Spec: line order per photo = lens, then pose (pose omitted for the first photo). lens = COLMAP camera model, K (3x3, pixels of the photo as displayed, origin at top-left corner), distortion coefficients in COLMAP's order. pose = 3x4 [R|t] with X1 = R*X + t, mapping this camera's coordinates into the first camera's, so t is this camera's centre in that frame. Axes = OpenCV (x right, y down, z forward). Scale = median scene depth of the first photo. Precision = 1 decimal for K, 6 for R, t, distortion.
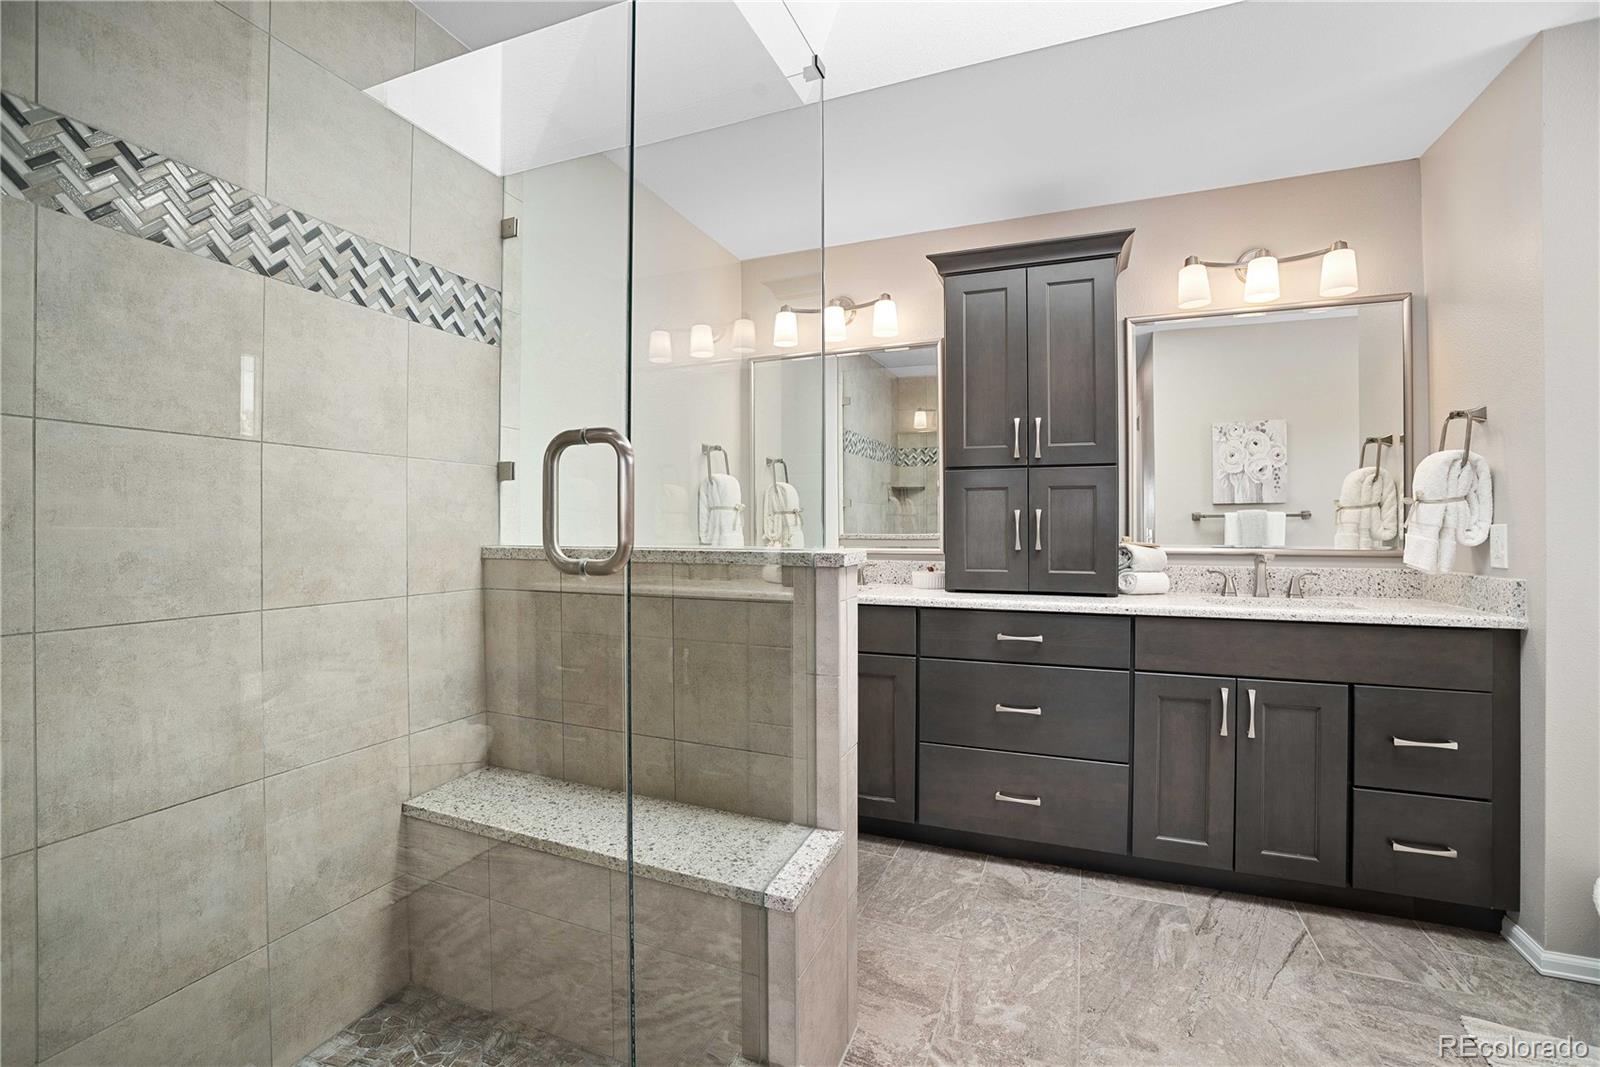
lens RADIAL K [[701.2, 0, 771.6], [0, 701.2, 530.6], [0, 0, 1]] dist [-0.046507, 0.009311]
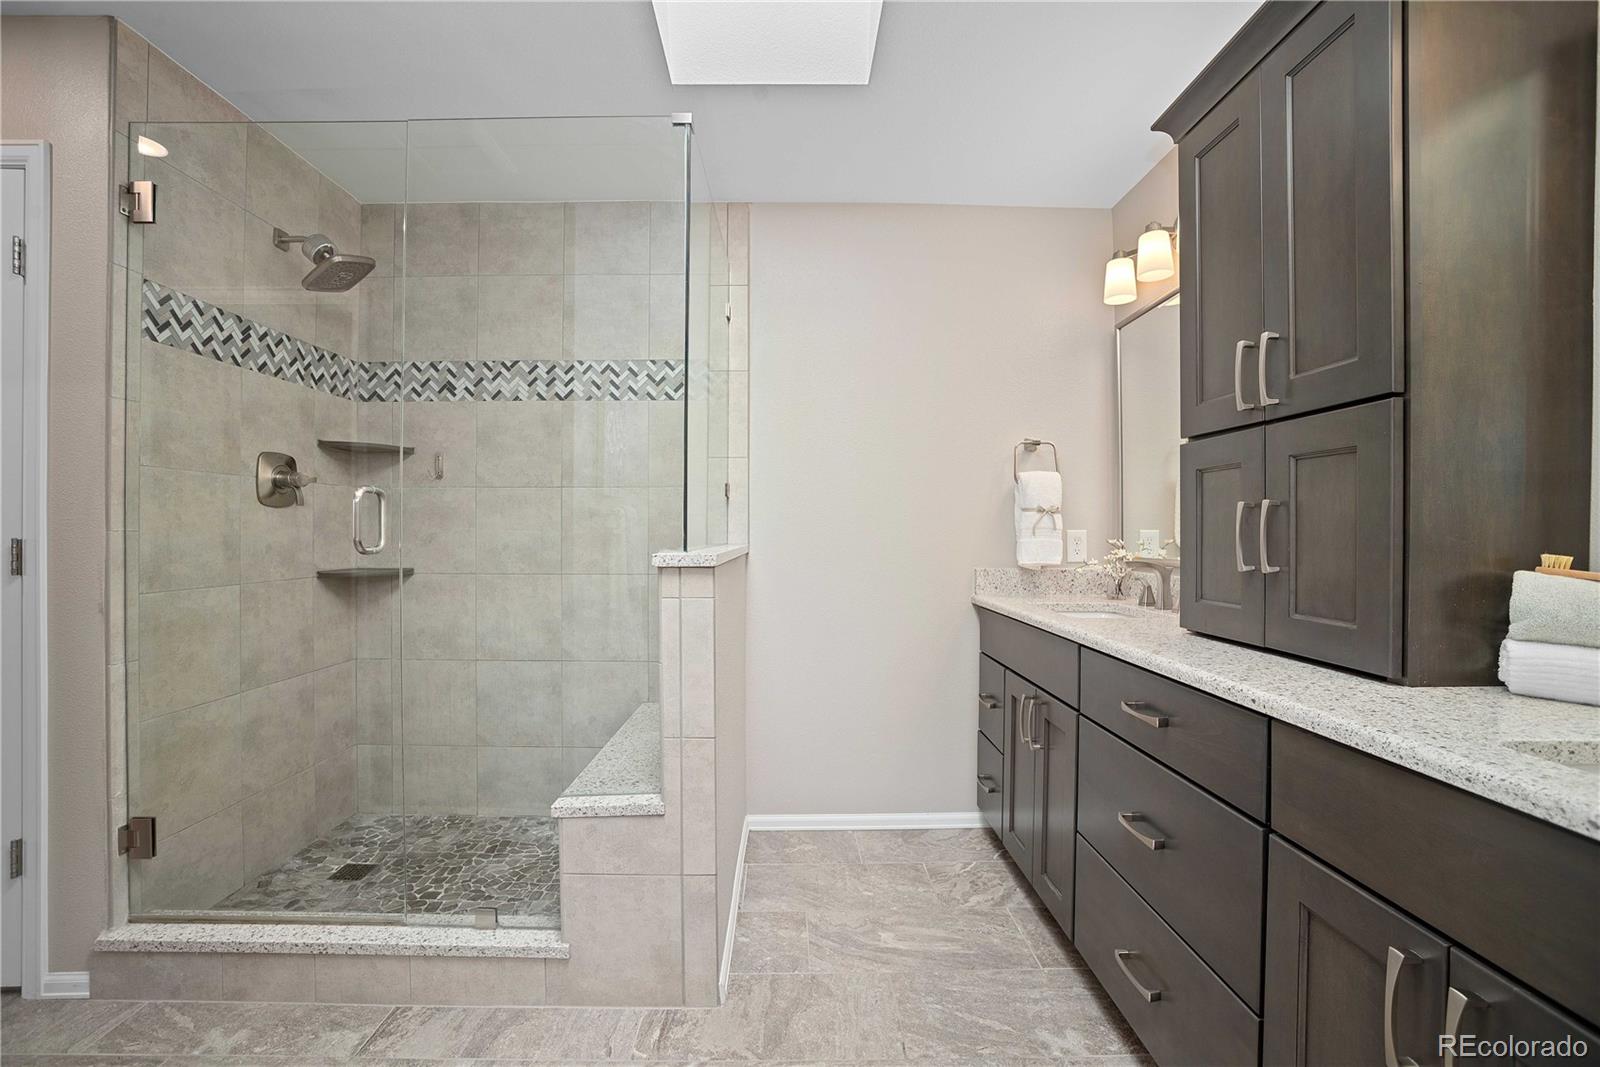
lens RADIAL K [[701.2, 0, 791.9], [0, 701.2, 527.0], [0, 0, 1]] dist [-0.046507, 0.009311]
pose [[0.400739, 0.001240, -0.916192, 1.250218], [0.001258, 0.999997, 0.001903, -0.018289], [0.916192, -0.001915, 0.400736, 0.759246]]
